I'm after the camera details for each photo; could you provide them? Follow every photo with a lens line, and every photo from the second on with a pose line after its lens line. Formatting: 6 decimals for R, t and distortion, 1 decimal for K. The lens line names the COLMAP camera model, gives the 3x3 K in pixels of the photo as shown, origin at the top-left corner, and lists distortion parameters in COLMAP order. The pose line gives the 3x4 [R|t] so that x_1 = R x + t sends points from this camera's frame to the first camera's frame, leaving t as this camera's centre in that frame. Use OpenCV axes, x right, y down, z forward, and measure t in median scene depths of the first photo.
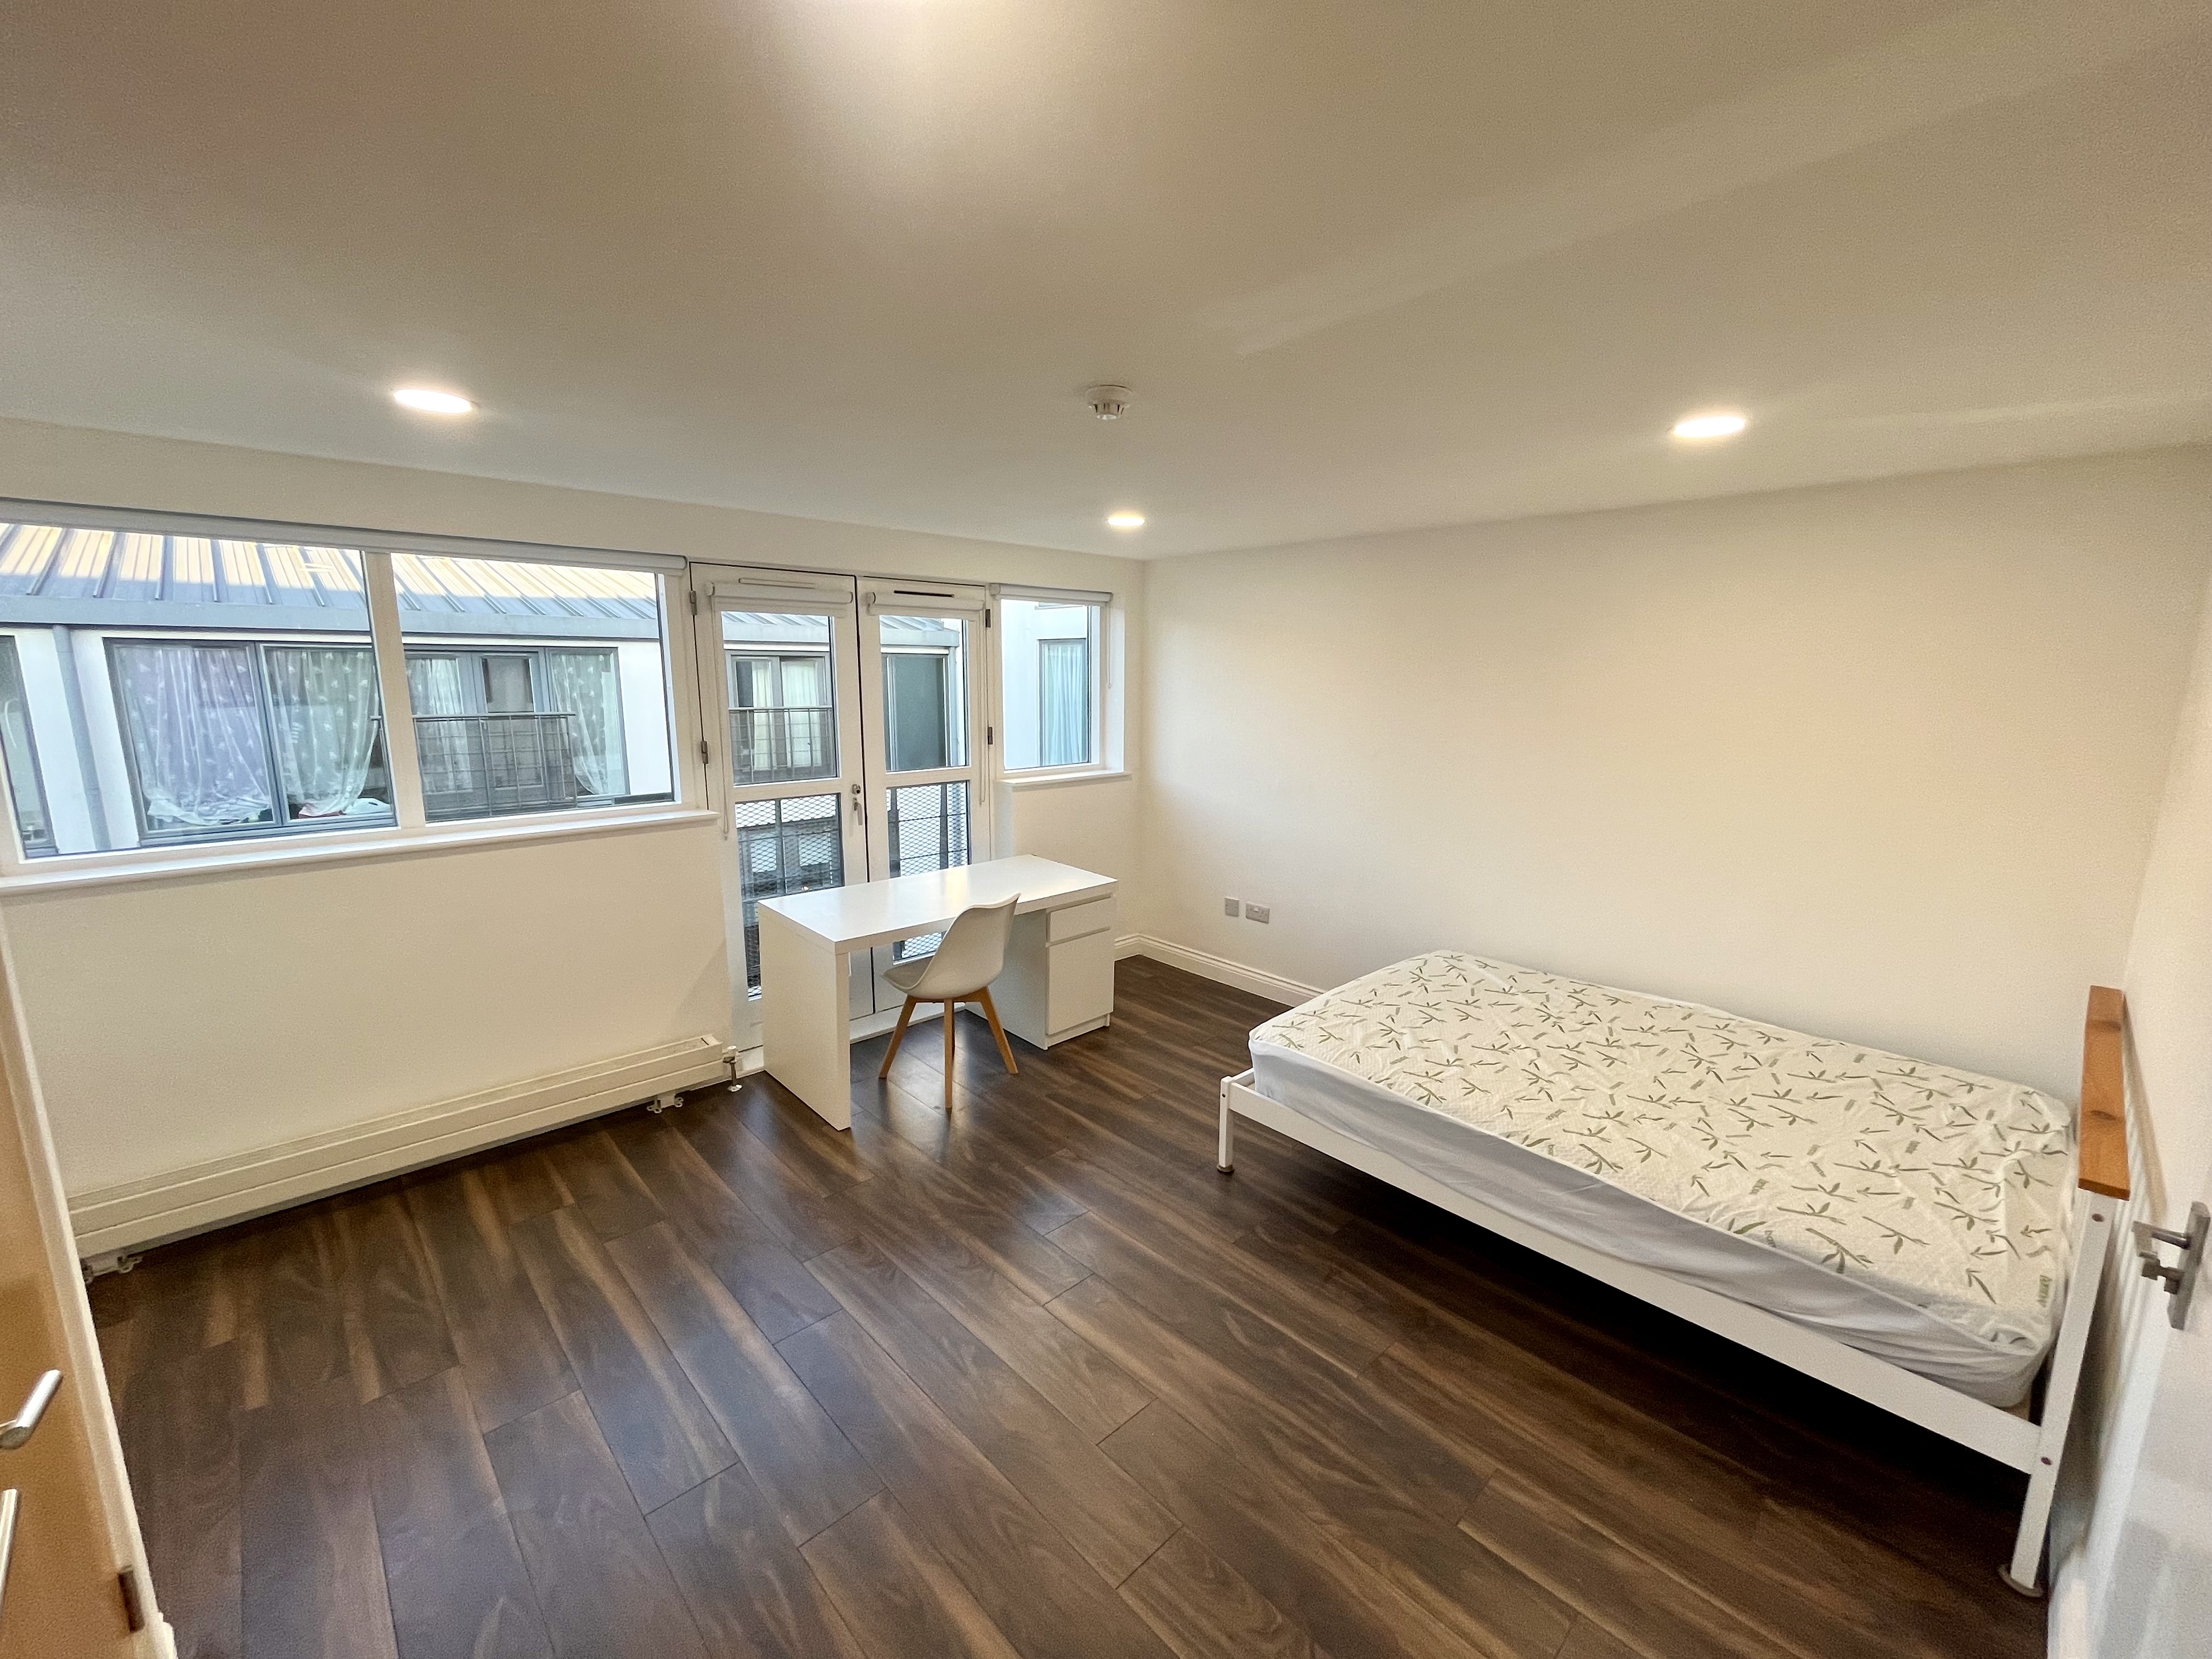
lens RADIAL K [[901.8, 0, 1103.6], [0, 901.8, 831.9], [0, 0, 1]] dist [-0.004217, 0.000264]
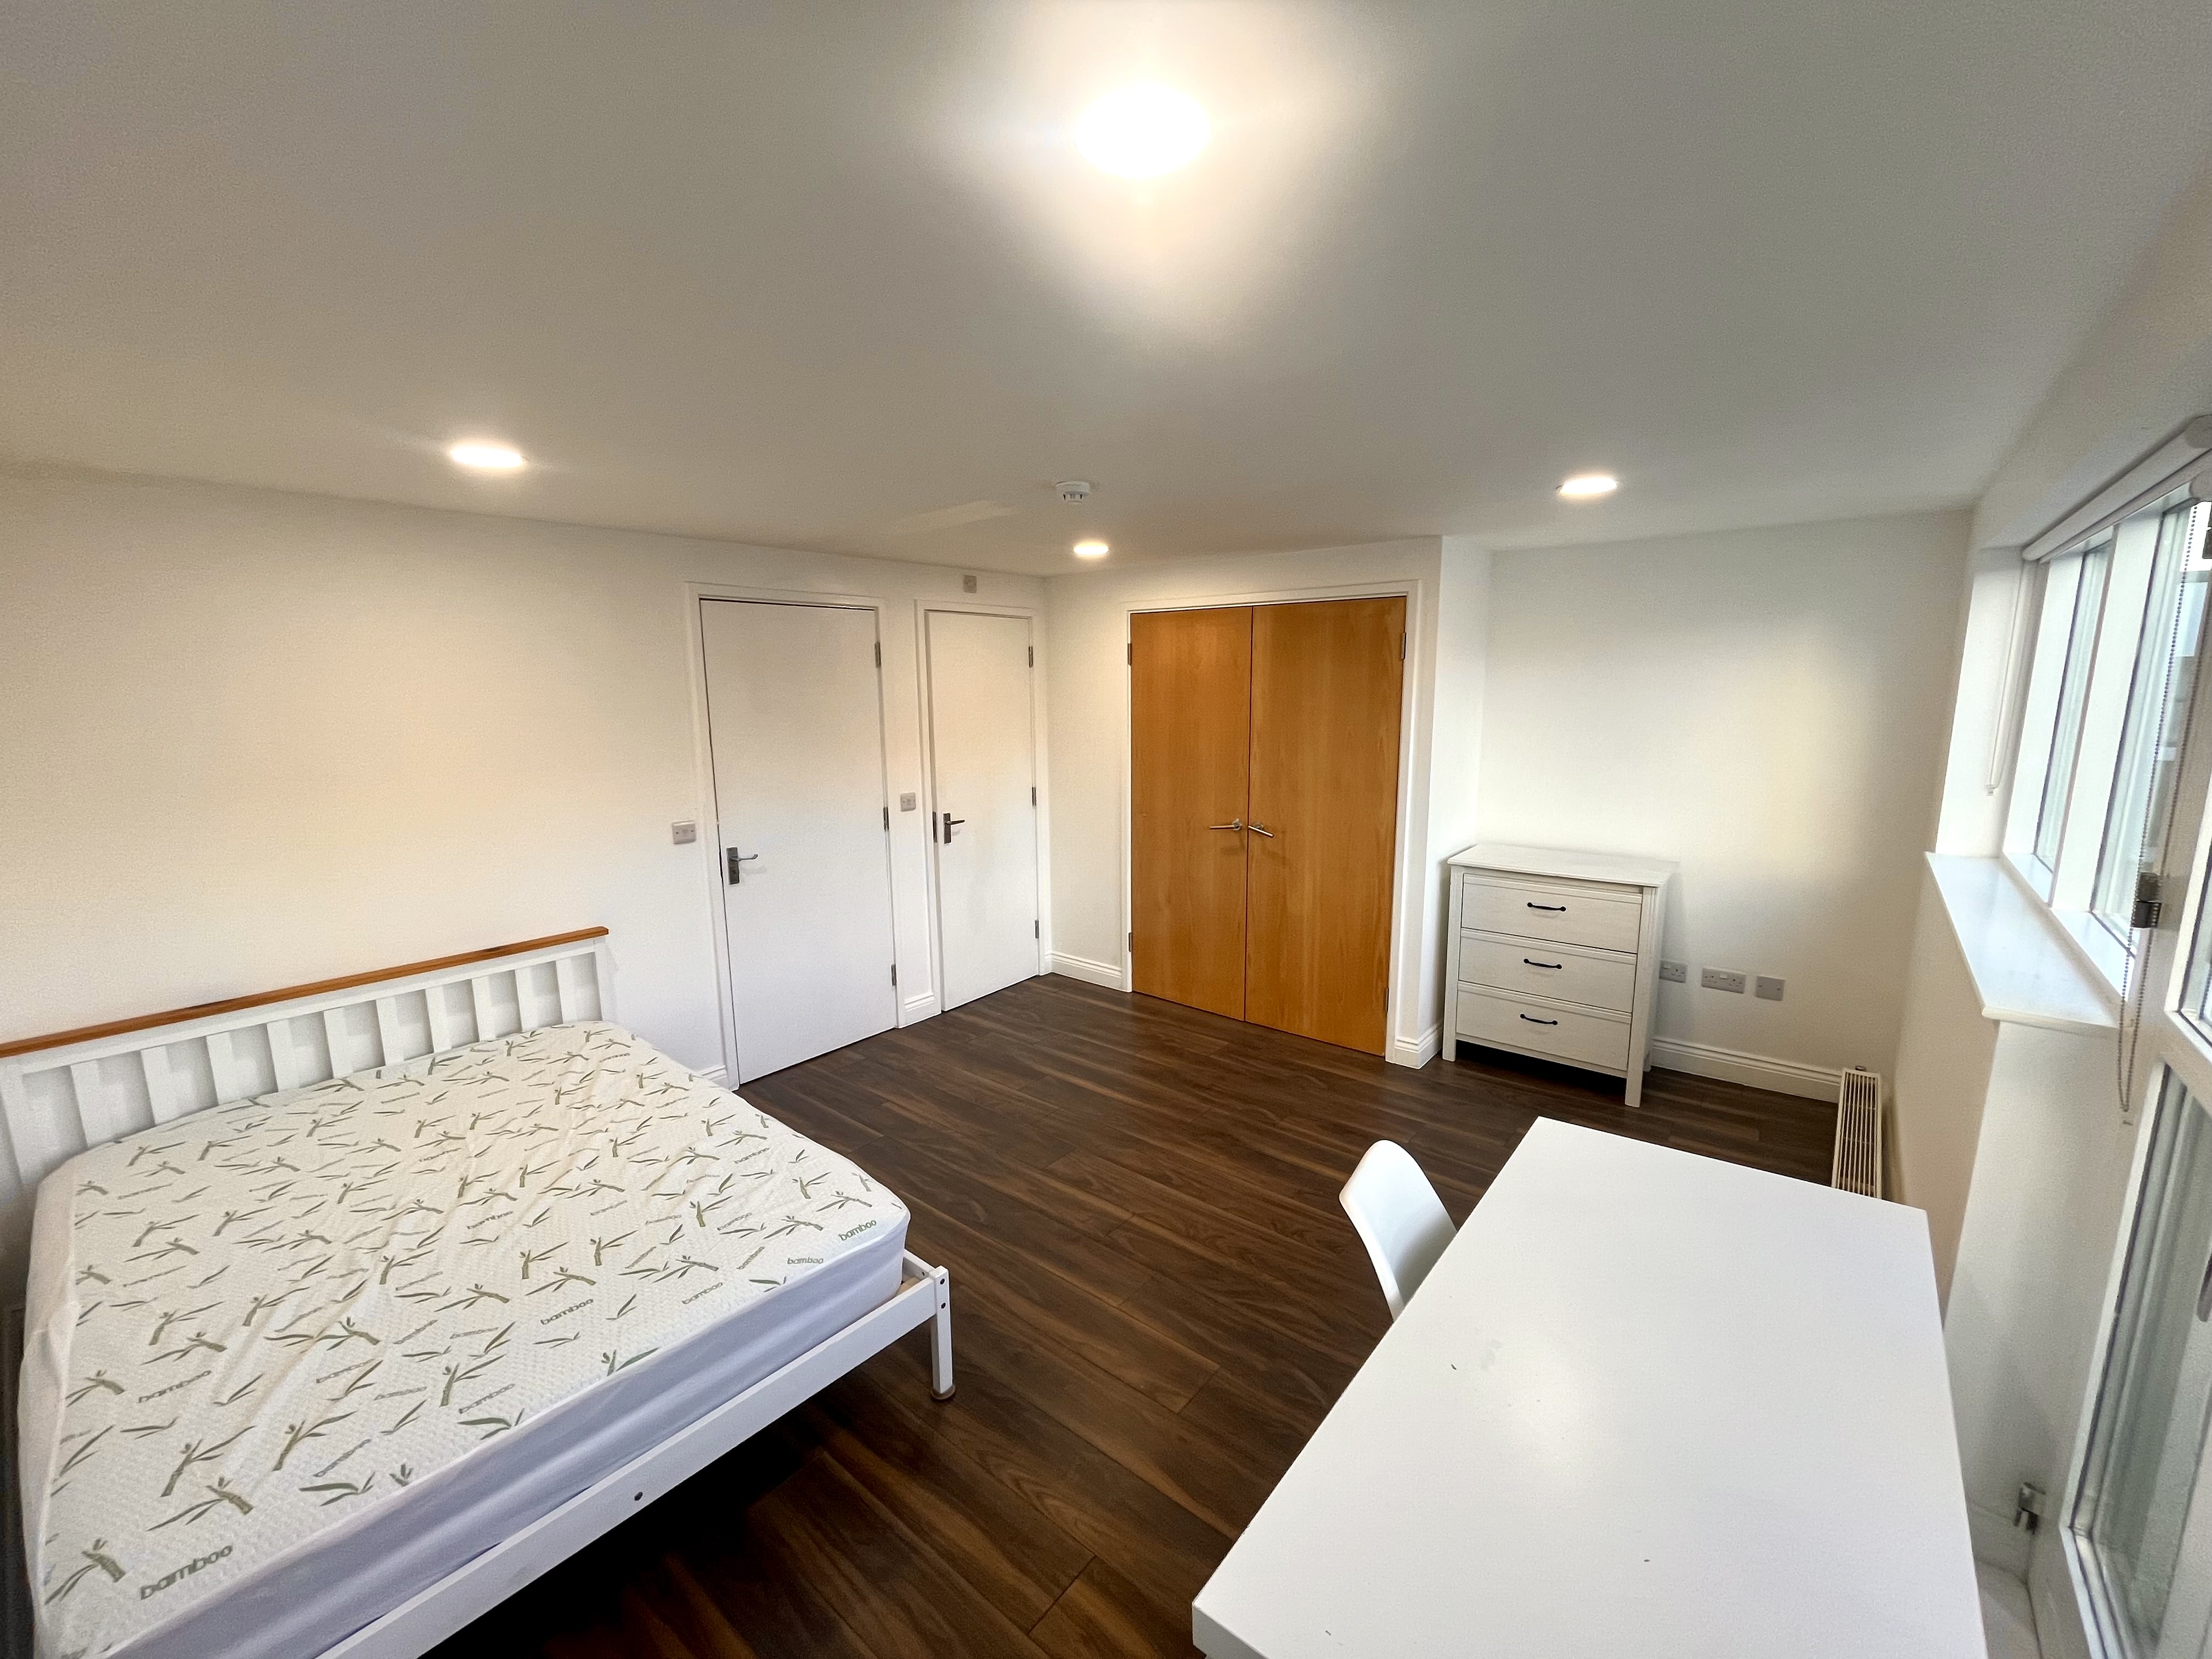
lens RADIAL K [[901.8, 0, 1103.6], [0, 901.8, 831.9], [0, 0, 1]] dist [-0.004217, 0.000264]
pose [[-0.992435, 0.023356, -0.120533, 0.076335], [-0.018754, 0.941382, 0.336822, -0.258670], [0.121334, 0.336534, -0.933822, 1.380723]]
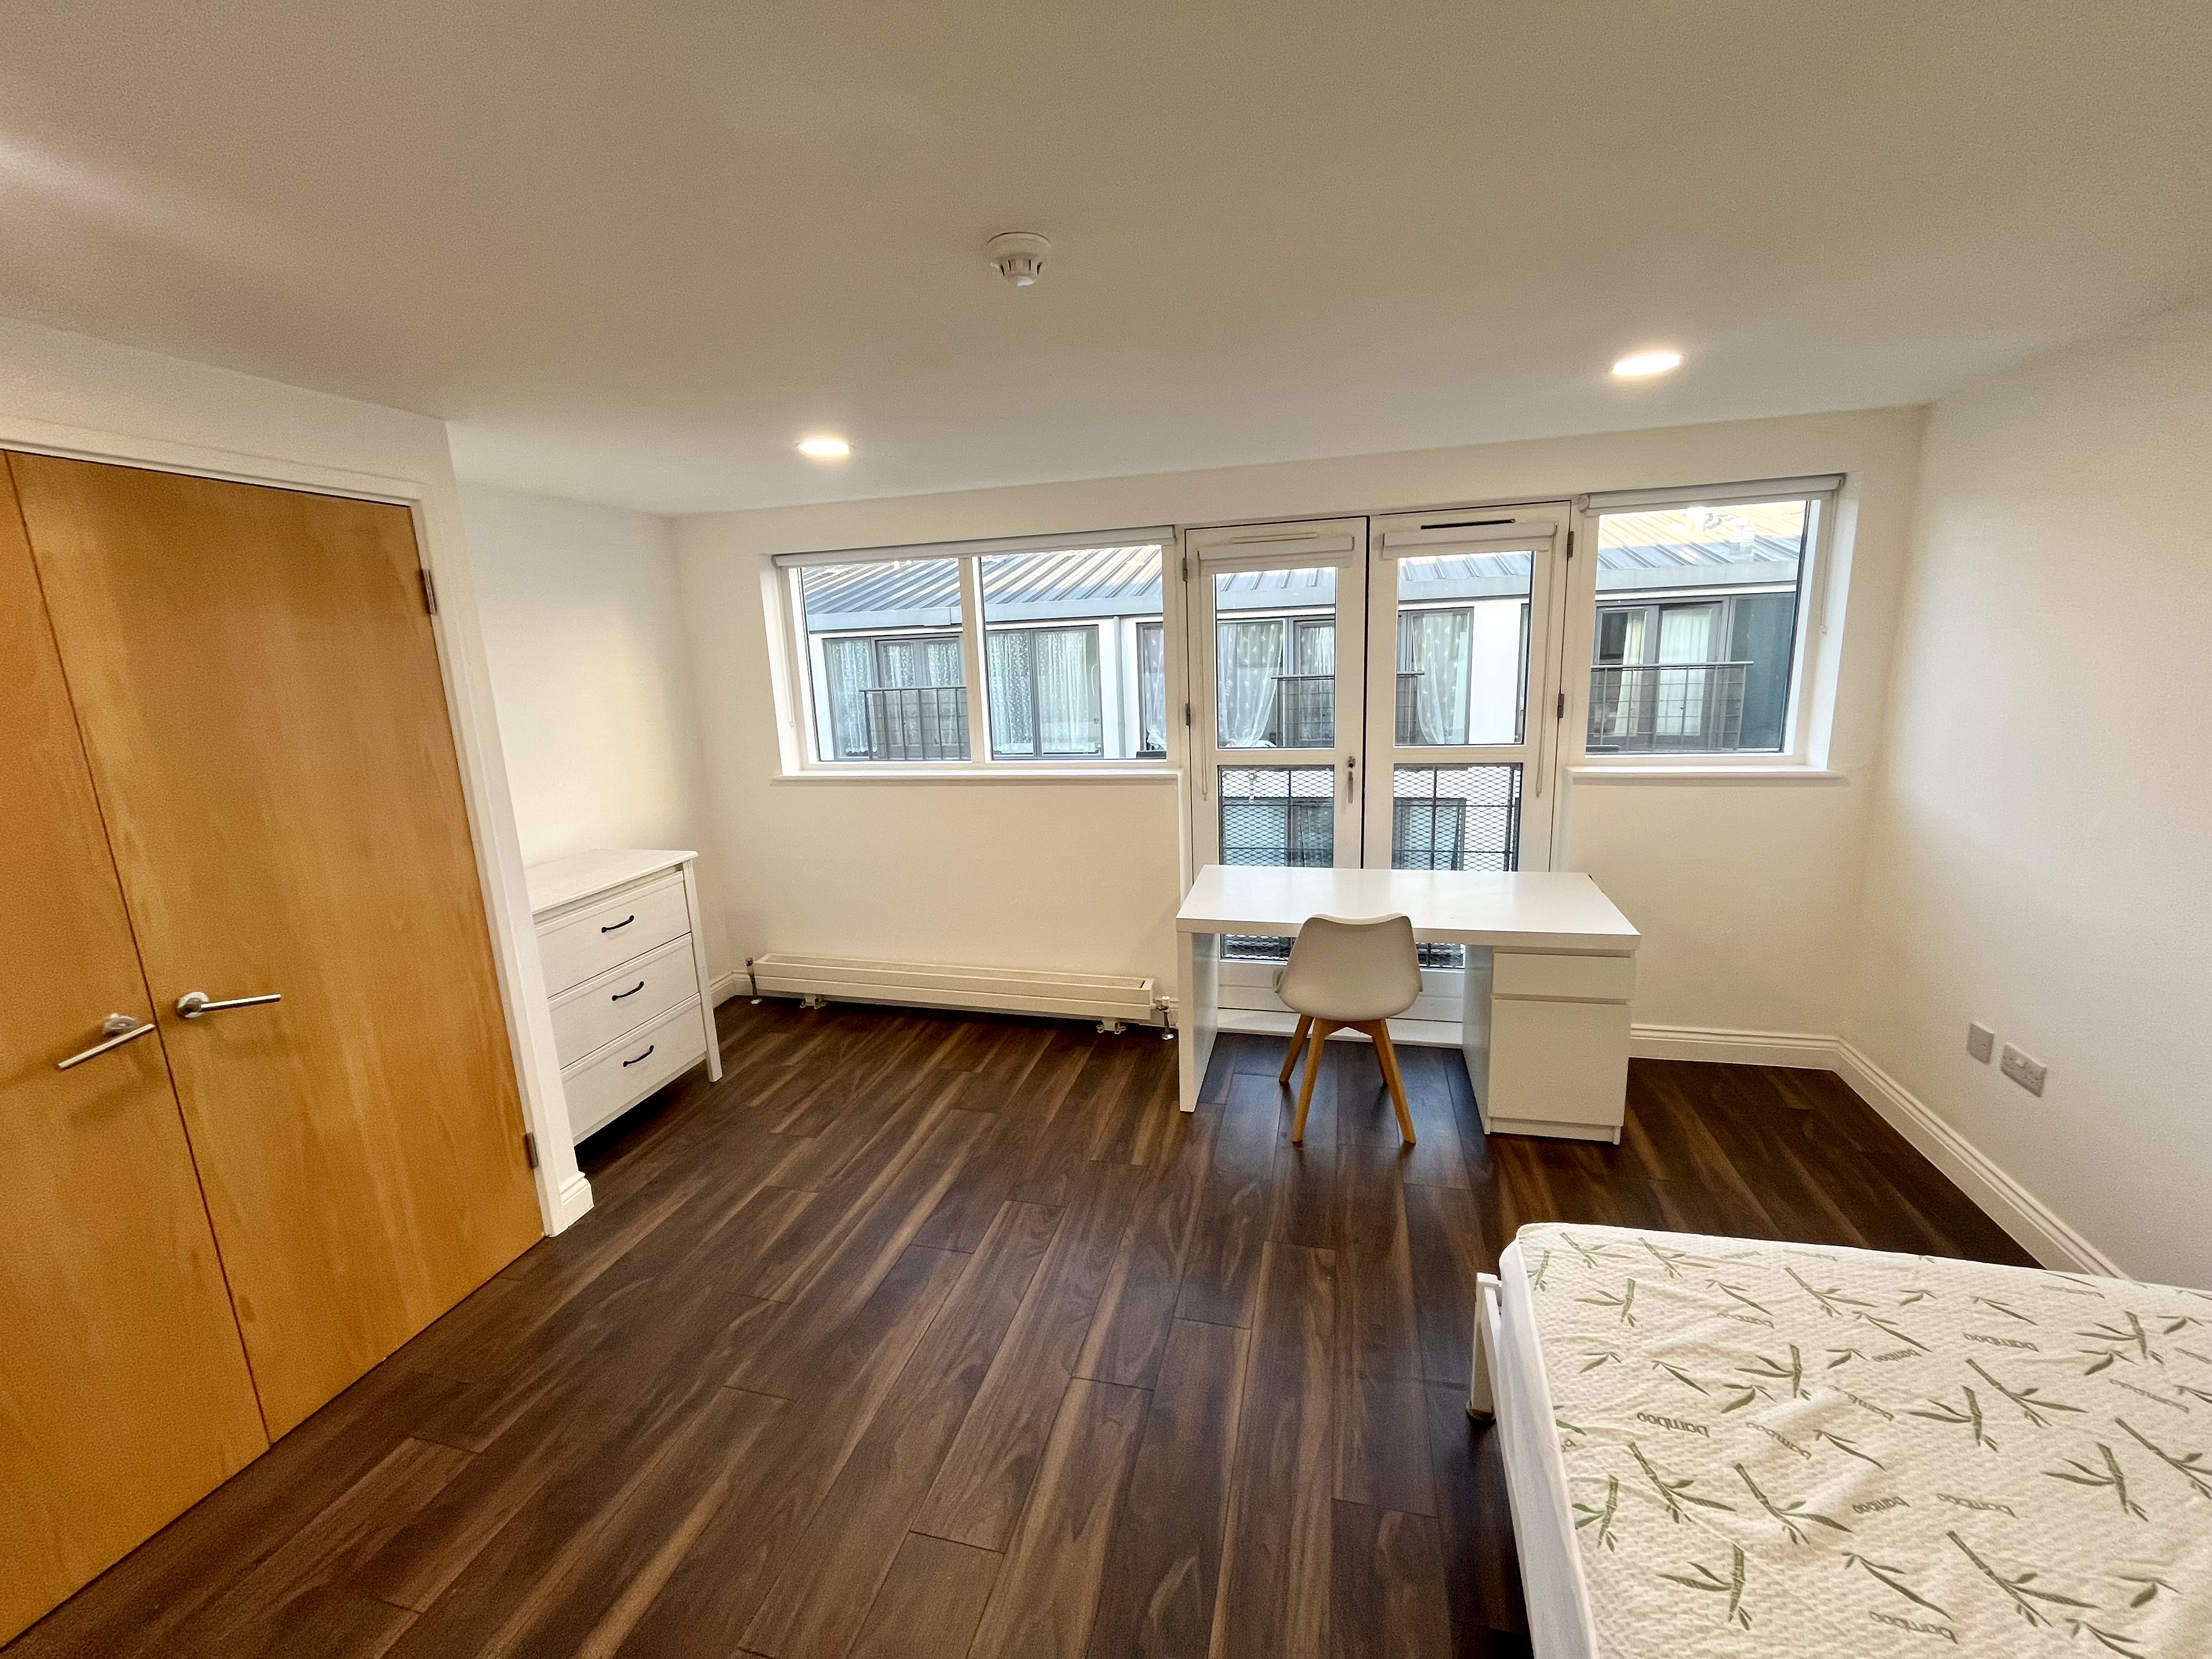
lens RADIAL K [[901.8, 0, 1103.6], [0, 901.8, 831.9], [0, 0, 1]] dist [-0.004217, 0.000264]
pose [[0.523404, 0.146024, -0.839479, 0.416982], [-0.106874, 0.988676, 0.105342, -0.056045], [0.845356, 0.034582, 0.533083, 0.389572]]
